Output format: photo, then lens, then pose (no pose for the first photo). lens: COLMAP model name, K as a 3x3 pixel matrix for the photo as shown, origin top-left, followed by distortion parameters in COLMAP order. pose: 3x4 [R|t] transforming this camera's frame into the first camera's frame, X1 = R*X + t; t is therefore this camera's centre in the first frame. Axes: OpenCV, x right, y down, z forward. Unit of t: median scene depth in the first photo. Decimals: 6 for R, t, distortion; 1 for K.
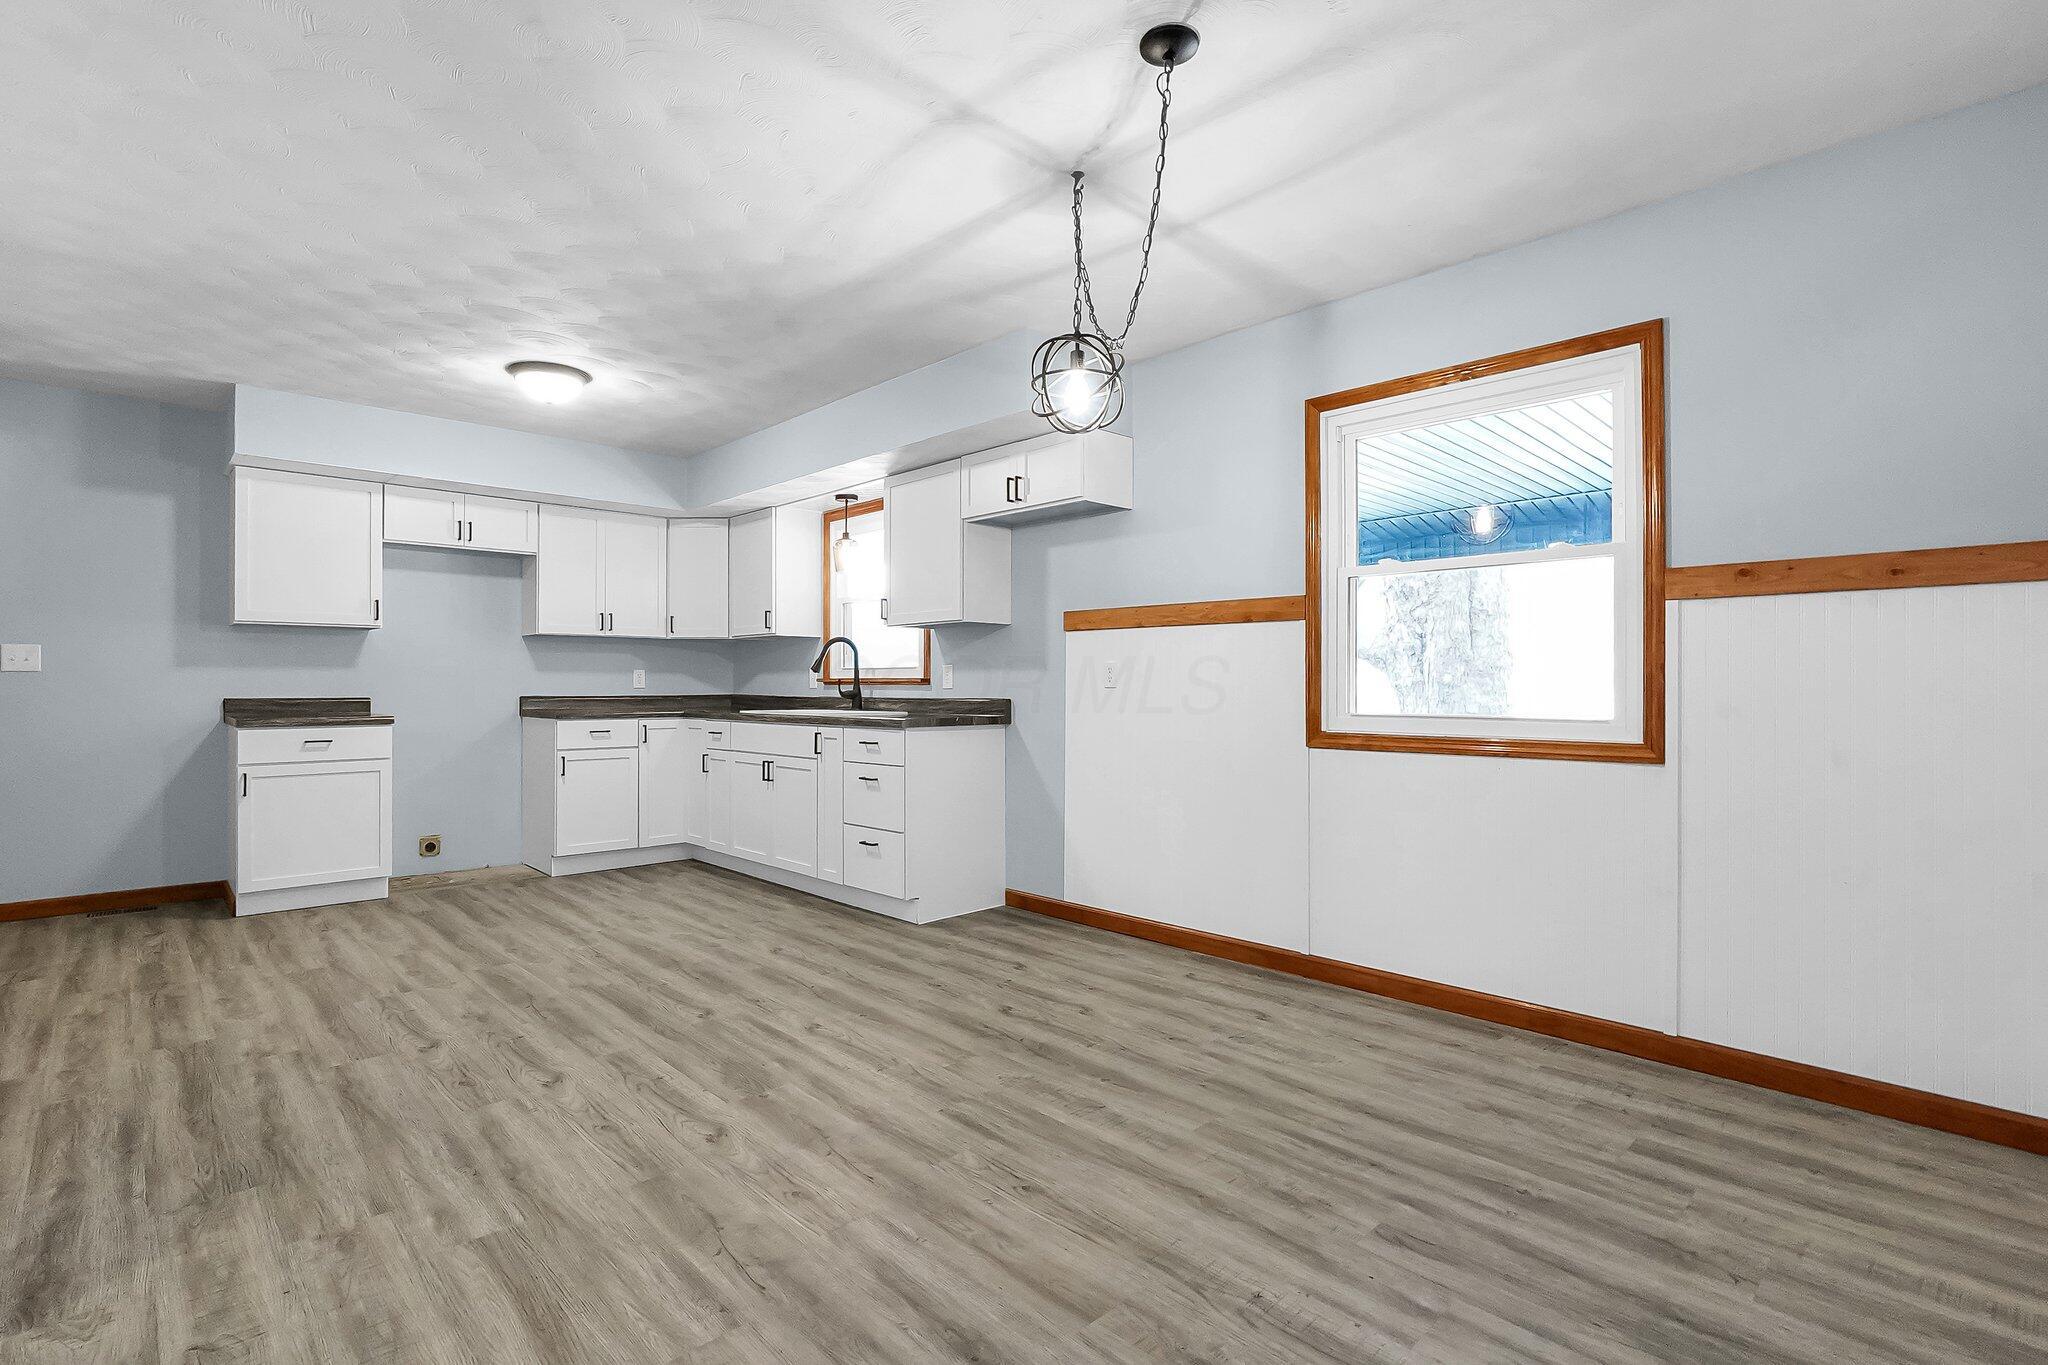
lens RADIAL K [[982.0, 0, 1009.8], [0, 982.0, 687.5], [0, 0, 1]] dist [-0.005277, -0.000048]
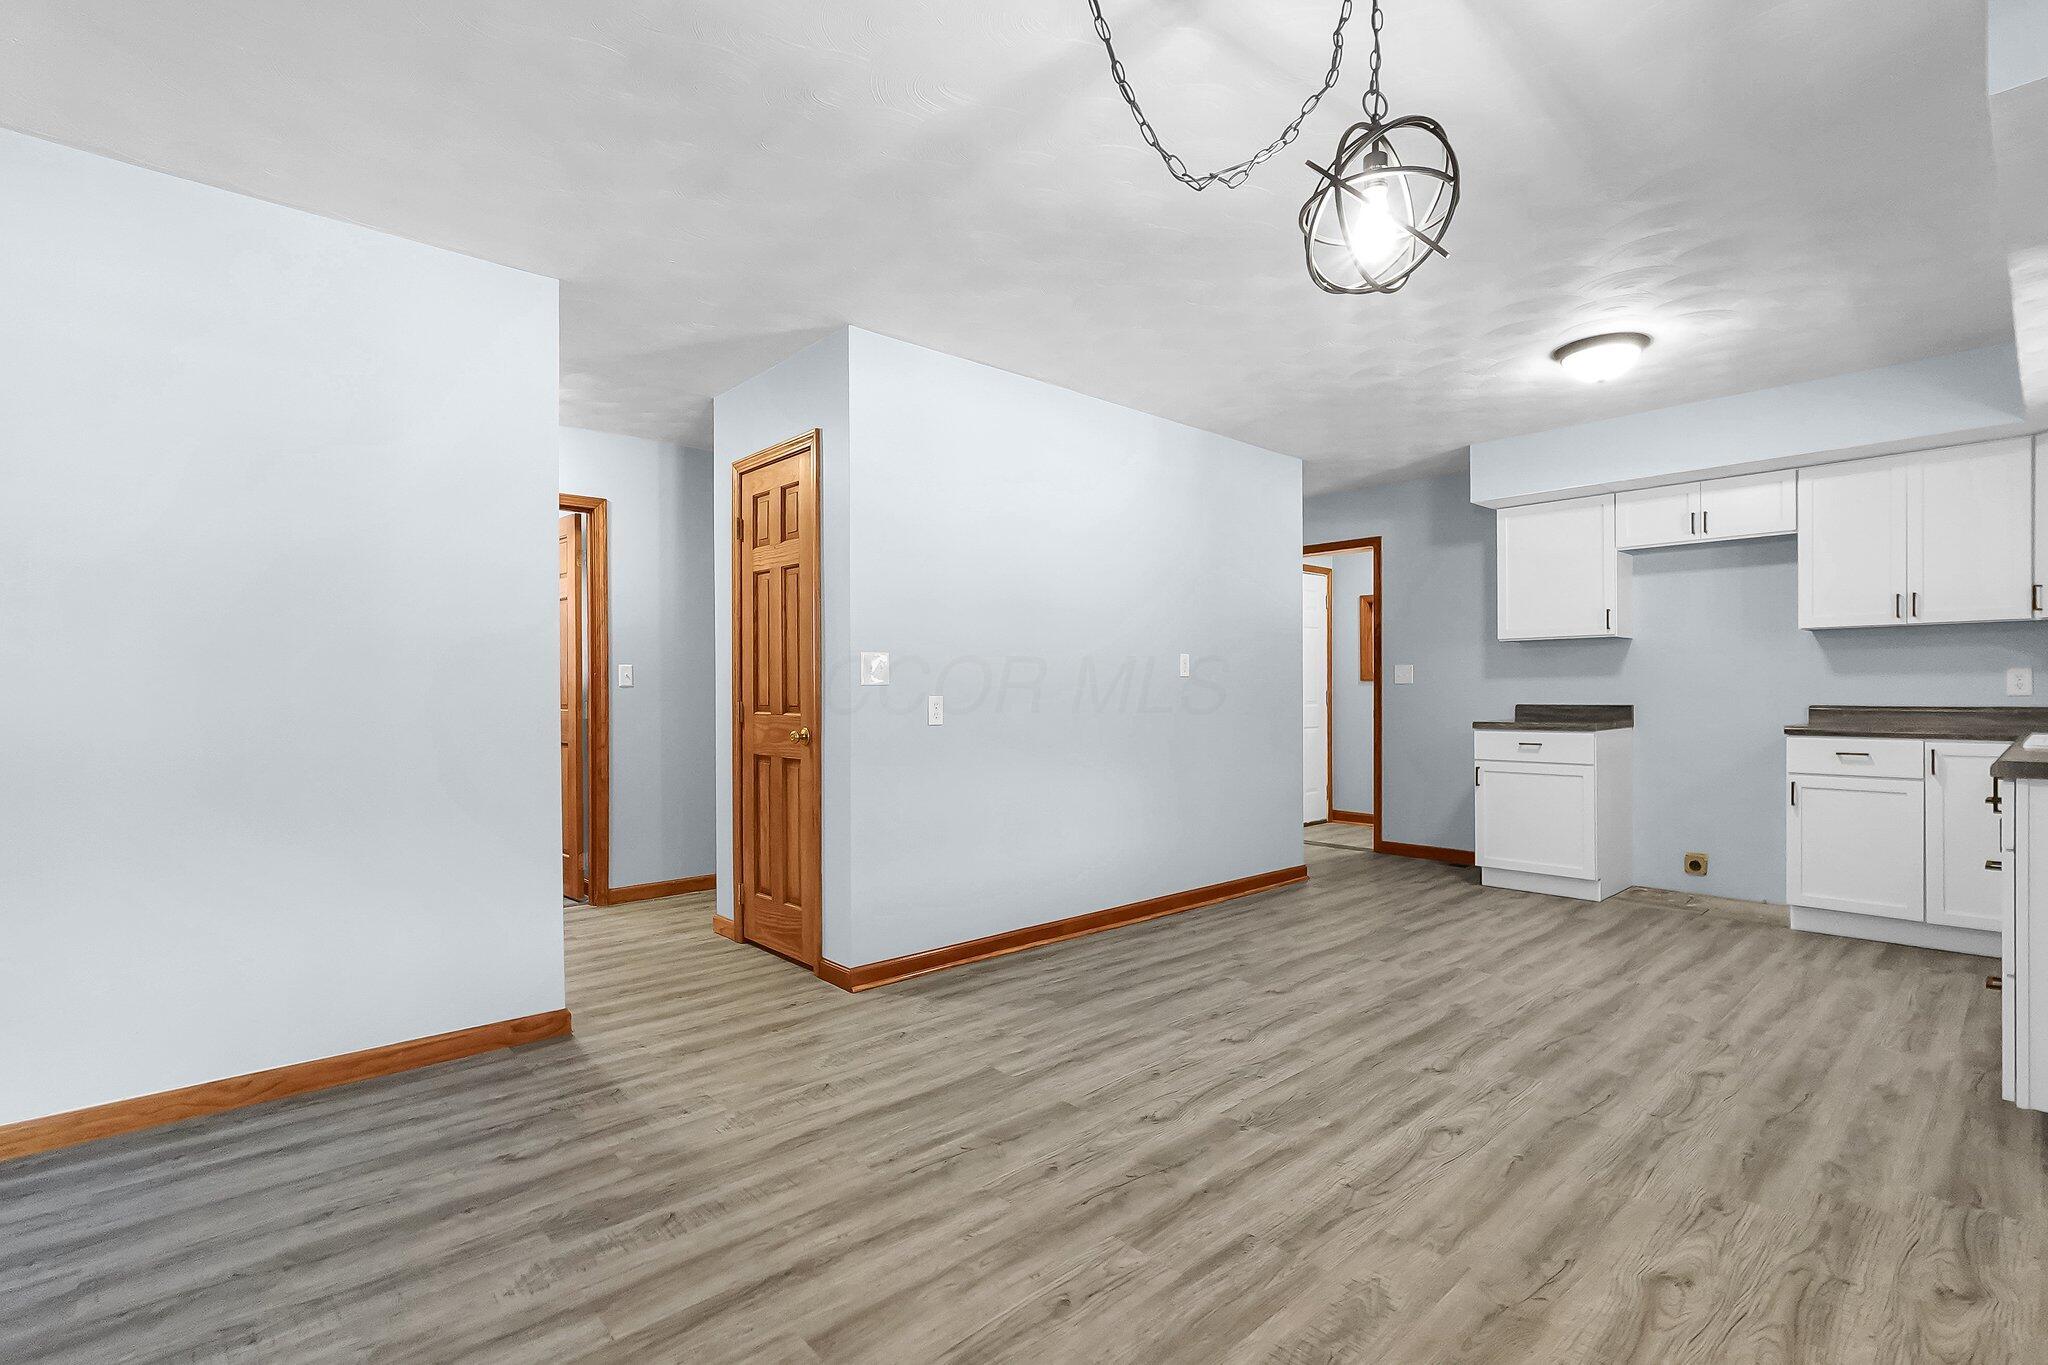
lens RADIAL K [[938.9, 0, 1018.4], [0, 938.9, 694.5], [0, 0, 1]] dist [-0.011211, 0.000534]
pose [[-0.019853, 0.002196, -0.999800, 0.367053], [0.003407, 0.999992, 0.002129, -0.004966], [0.999797, -0.003365, -0.019860, 0.440945]]
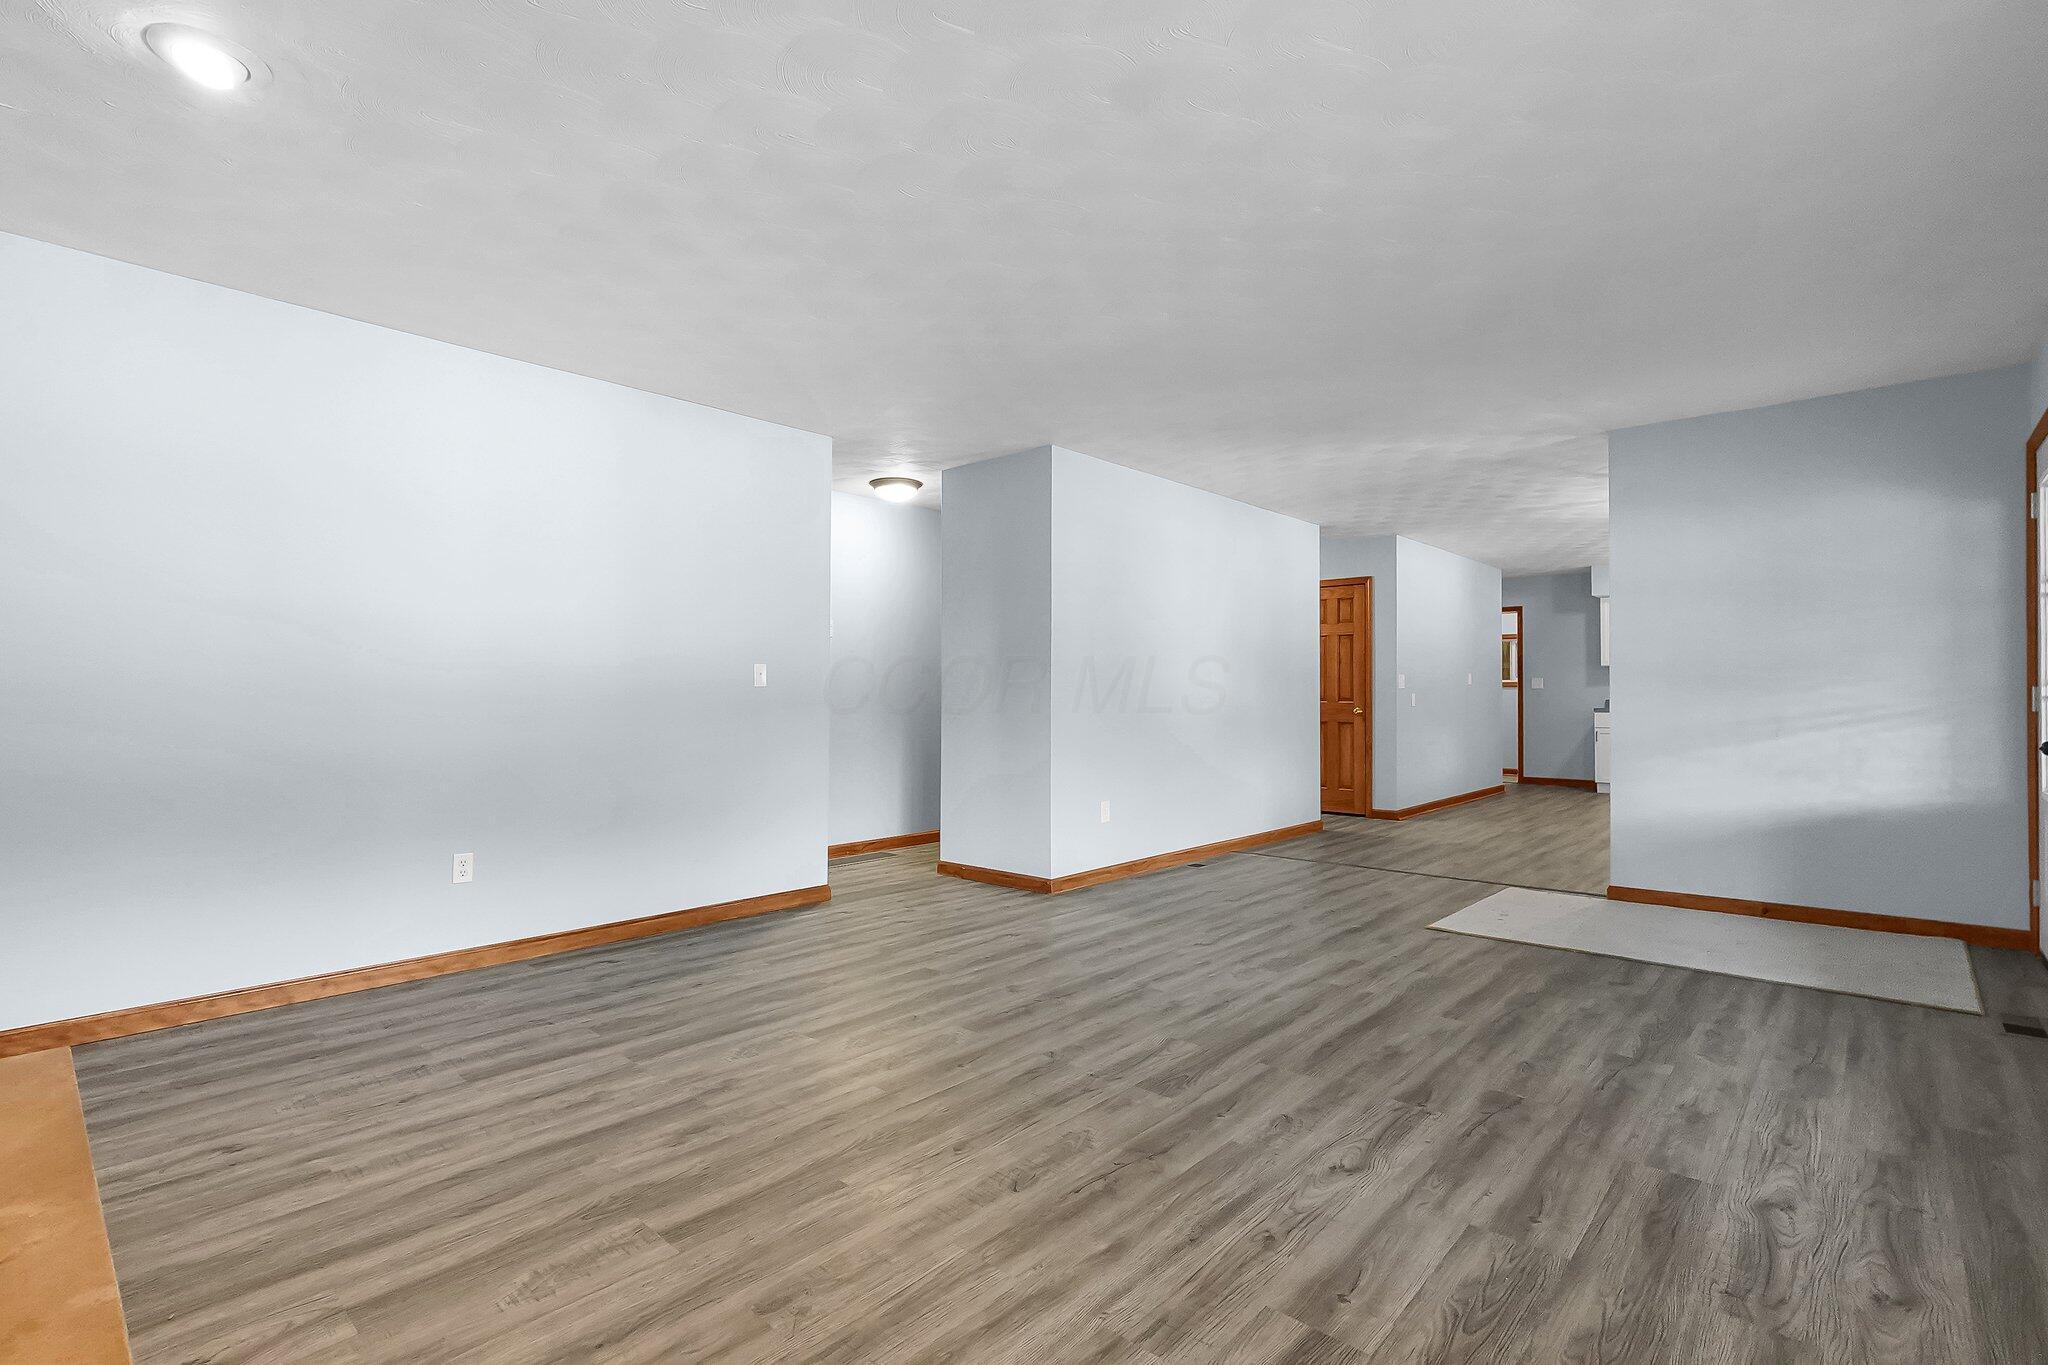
lens RADIAL K [[940.8, 0, 1037.1], [0, 940.8, 660.0], [0, 0, 1]] dist [-0.000181, -0.000240]
pose [[0.085047, -0.040097, -0.995570, 1.290824], [0.006873, 0.999190, -0.039655, 0.000040], [0.996353, -0.003470, 0.085253, -0.496046]]
